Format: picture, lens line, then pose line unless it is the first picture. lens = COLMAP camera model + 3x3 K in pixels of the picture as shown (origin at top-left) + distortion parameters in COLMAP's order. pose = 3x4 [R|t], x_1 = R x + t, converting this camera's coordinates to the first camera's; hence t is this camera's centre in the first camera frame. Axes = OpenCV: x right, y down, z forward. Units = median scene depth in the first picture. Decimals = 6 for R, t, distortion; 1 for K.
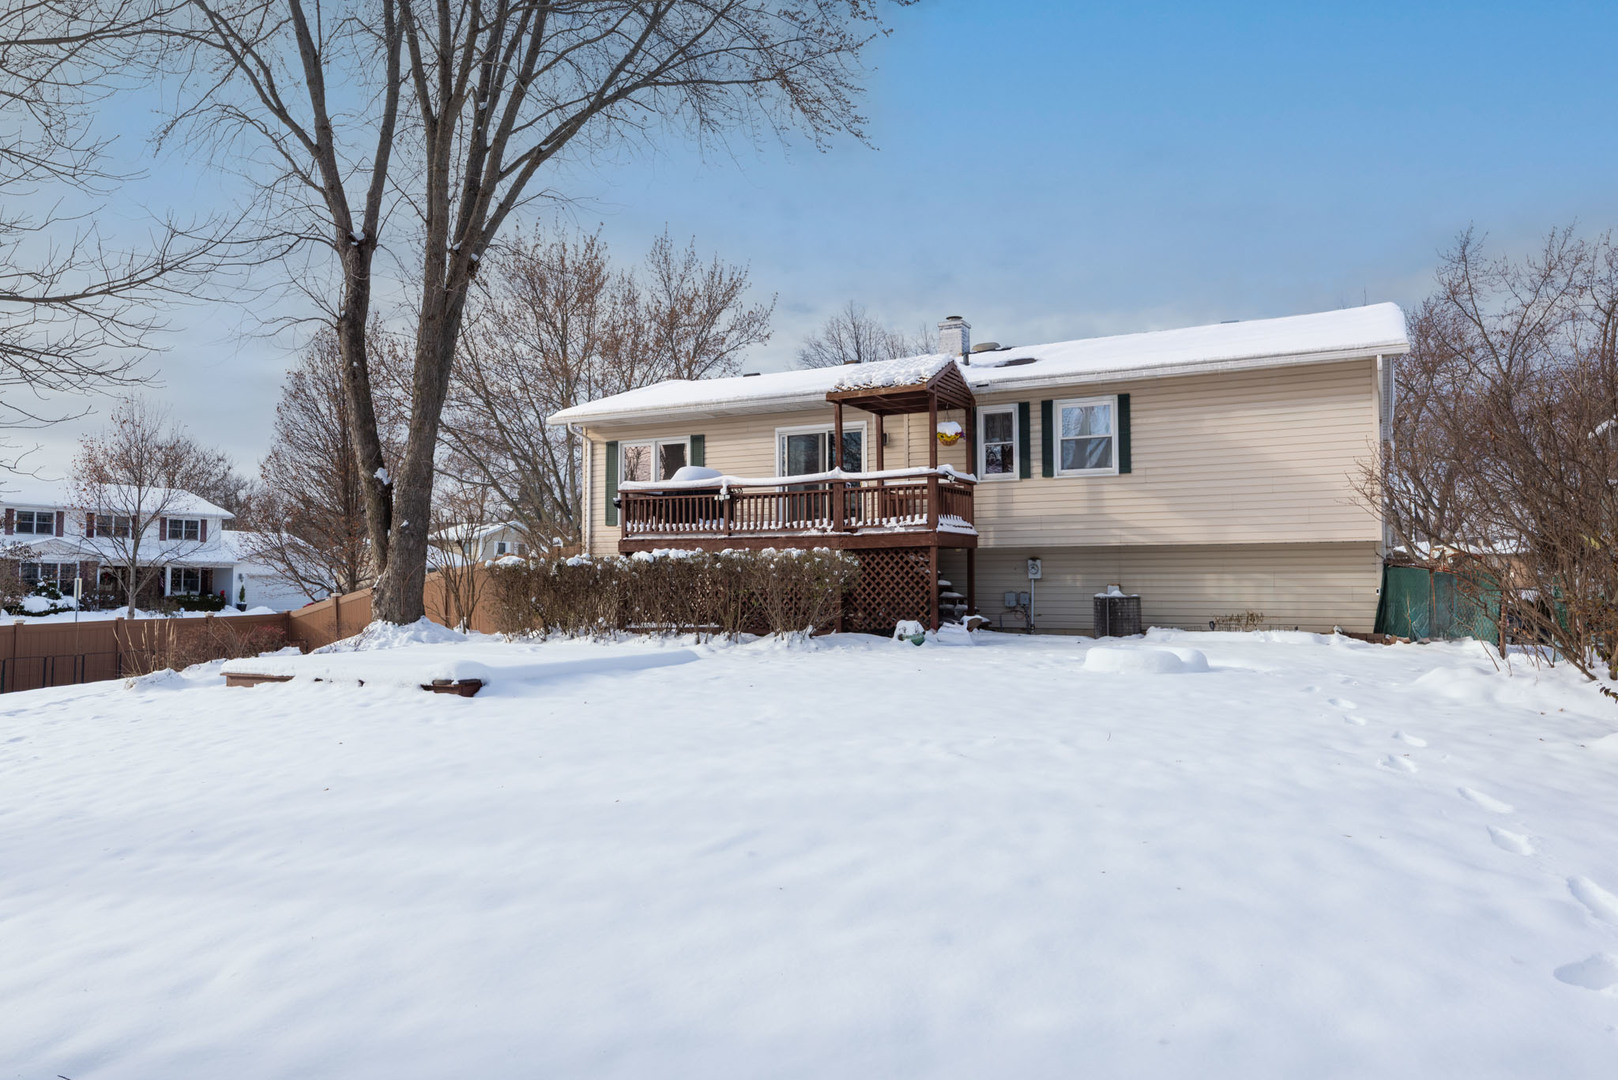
lens RADIAL K [[1130.4, 0, 808.2], [0, 1130.4, 540.8], [0, 0, 1]] dist [-0.003264, -0.000458]
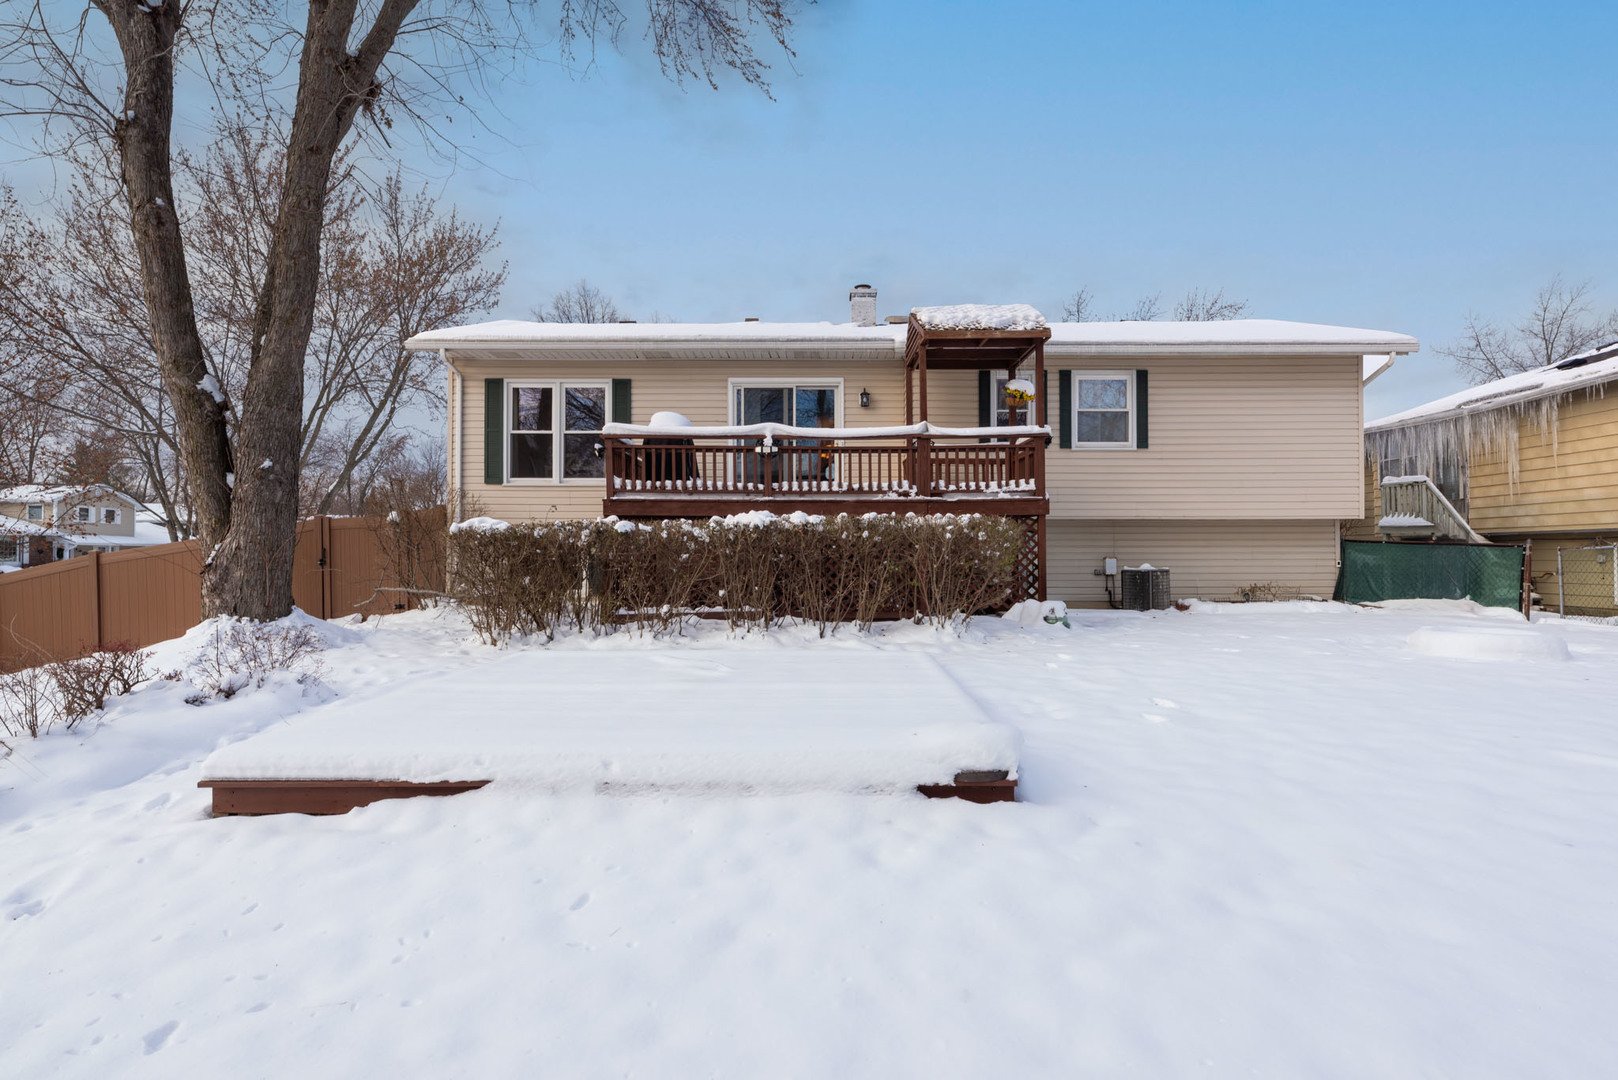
lens RADIAL K [[861.6, 0, 809.9], [0, 861.6, 545.9], [0, 0, 1]] dist [-0.002038, 0.001896]
pose [[0.876835, 0.005103, 0.480764, -0.351408], [-0.019543, 0.999496, 0.025033, 0.014477], [-0.480394, -0.031345, 0.876493, 0.458745]]
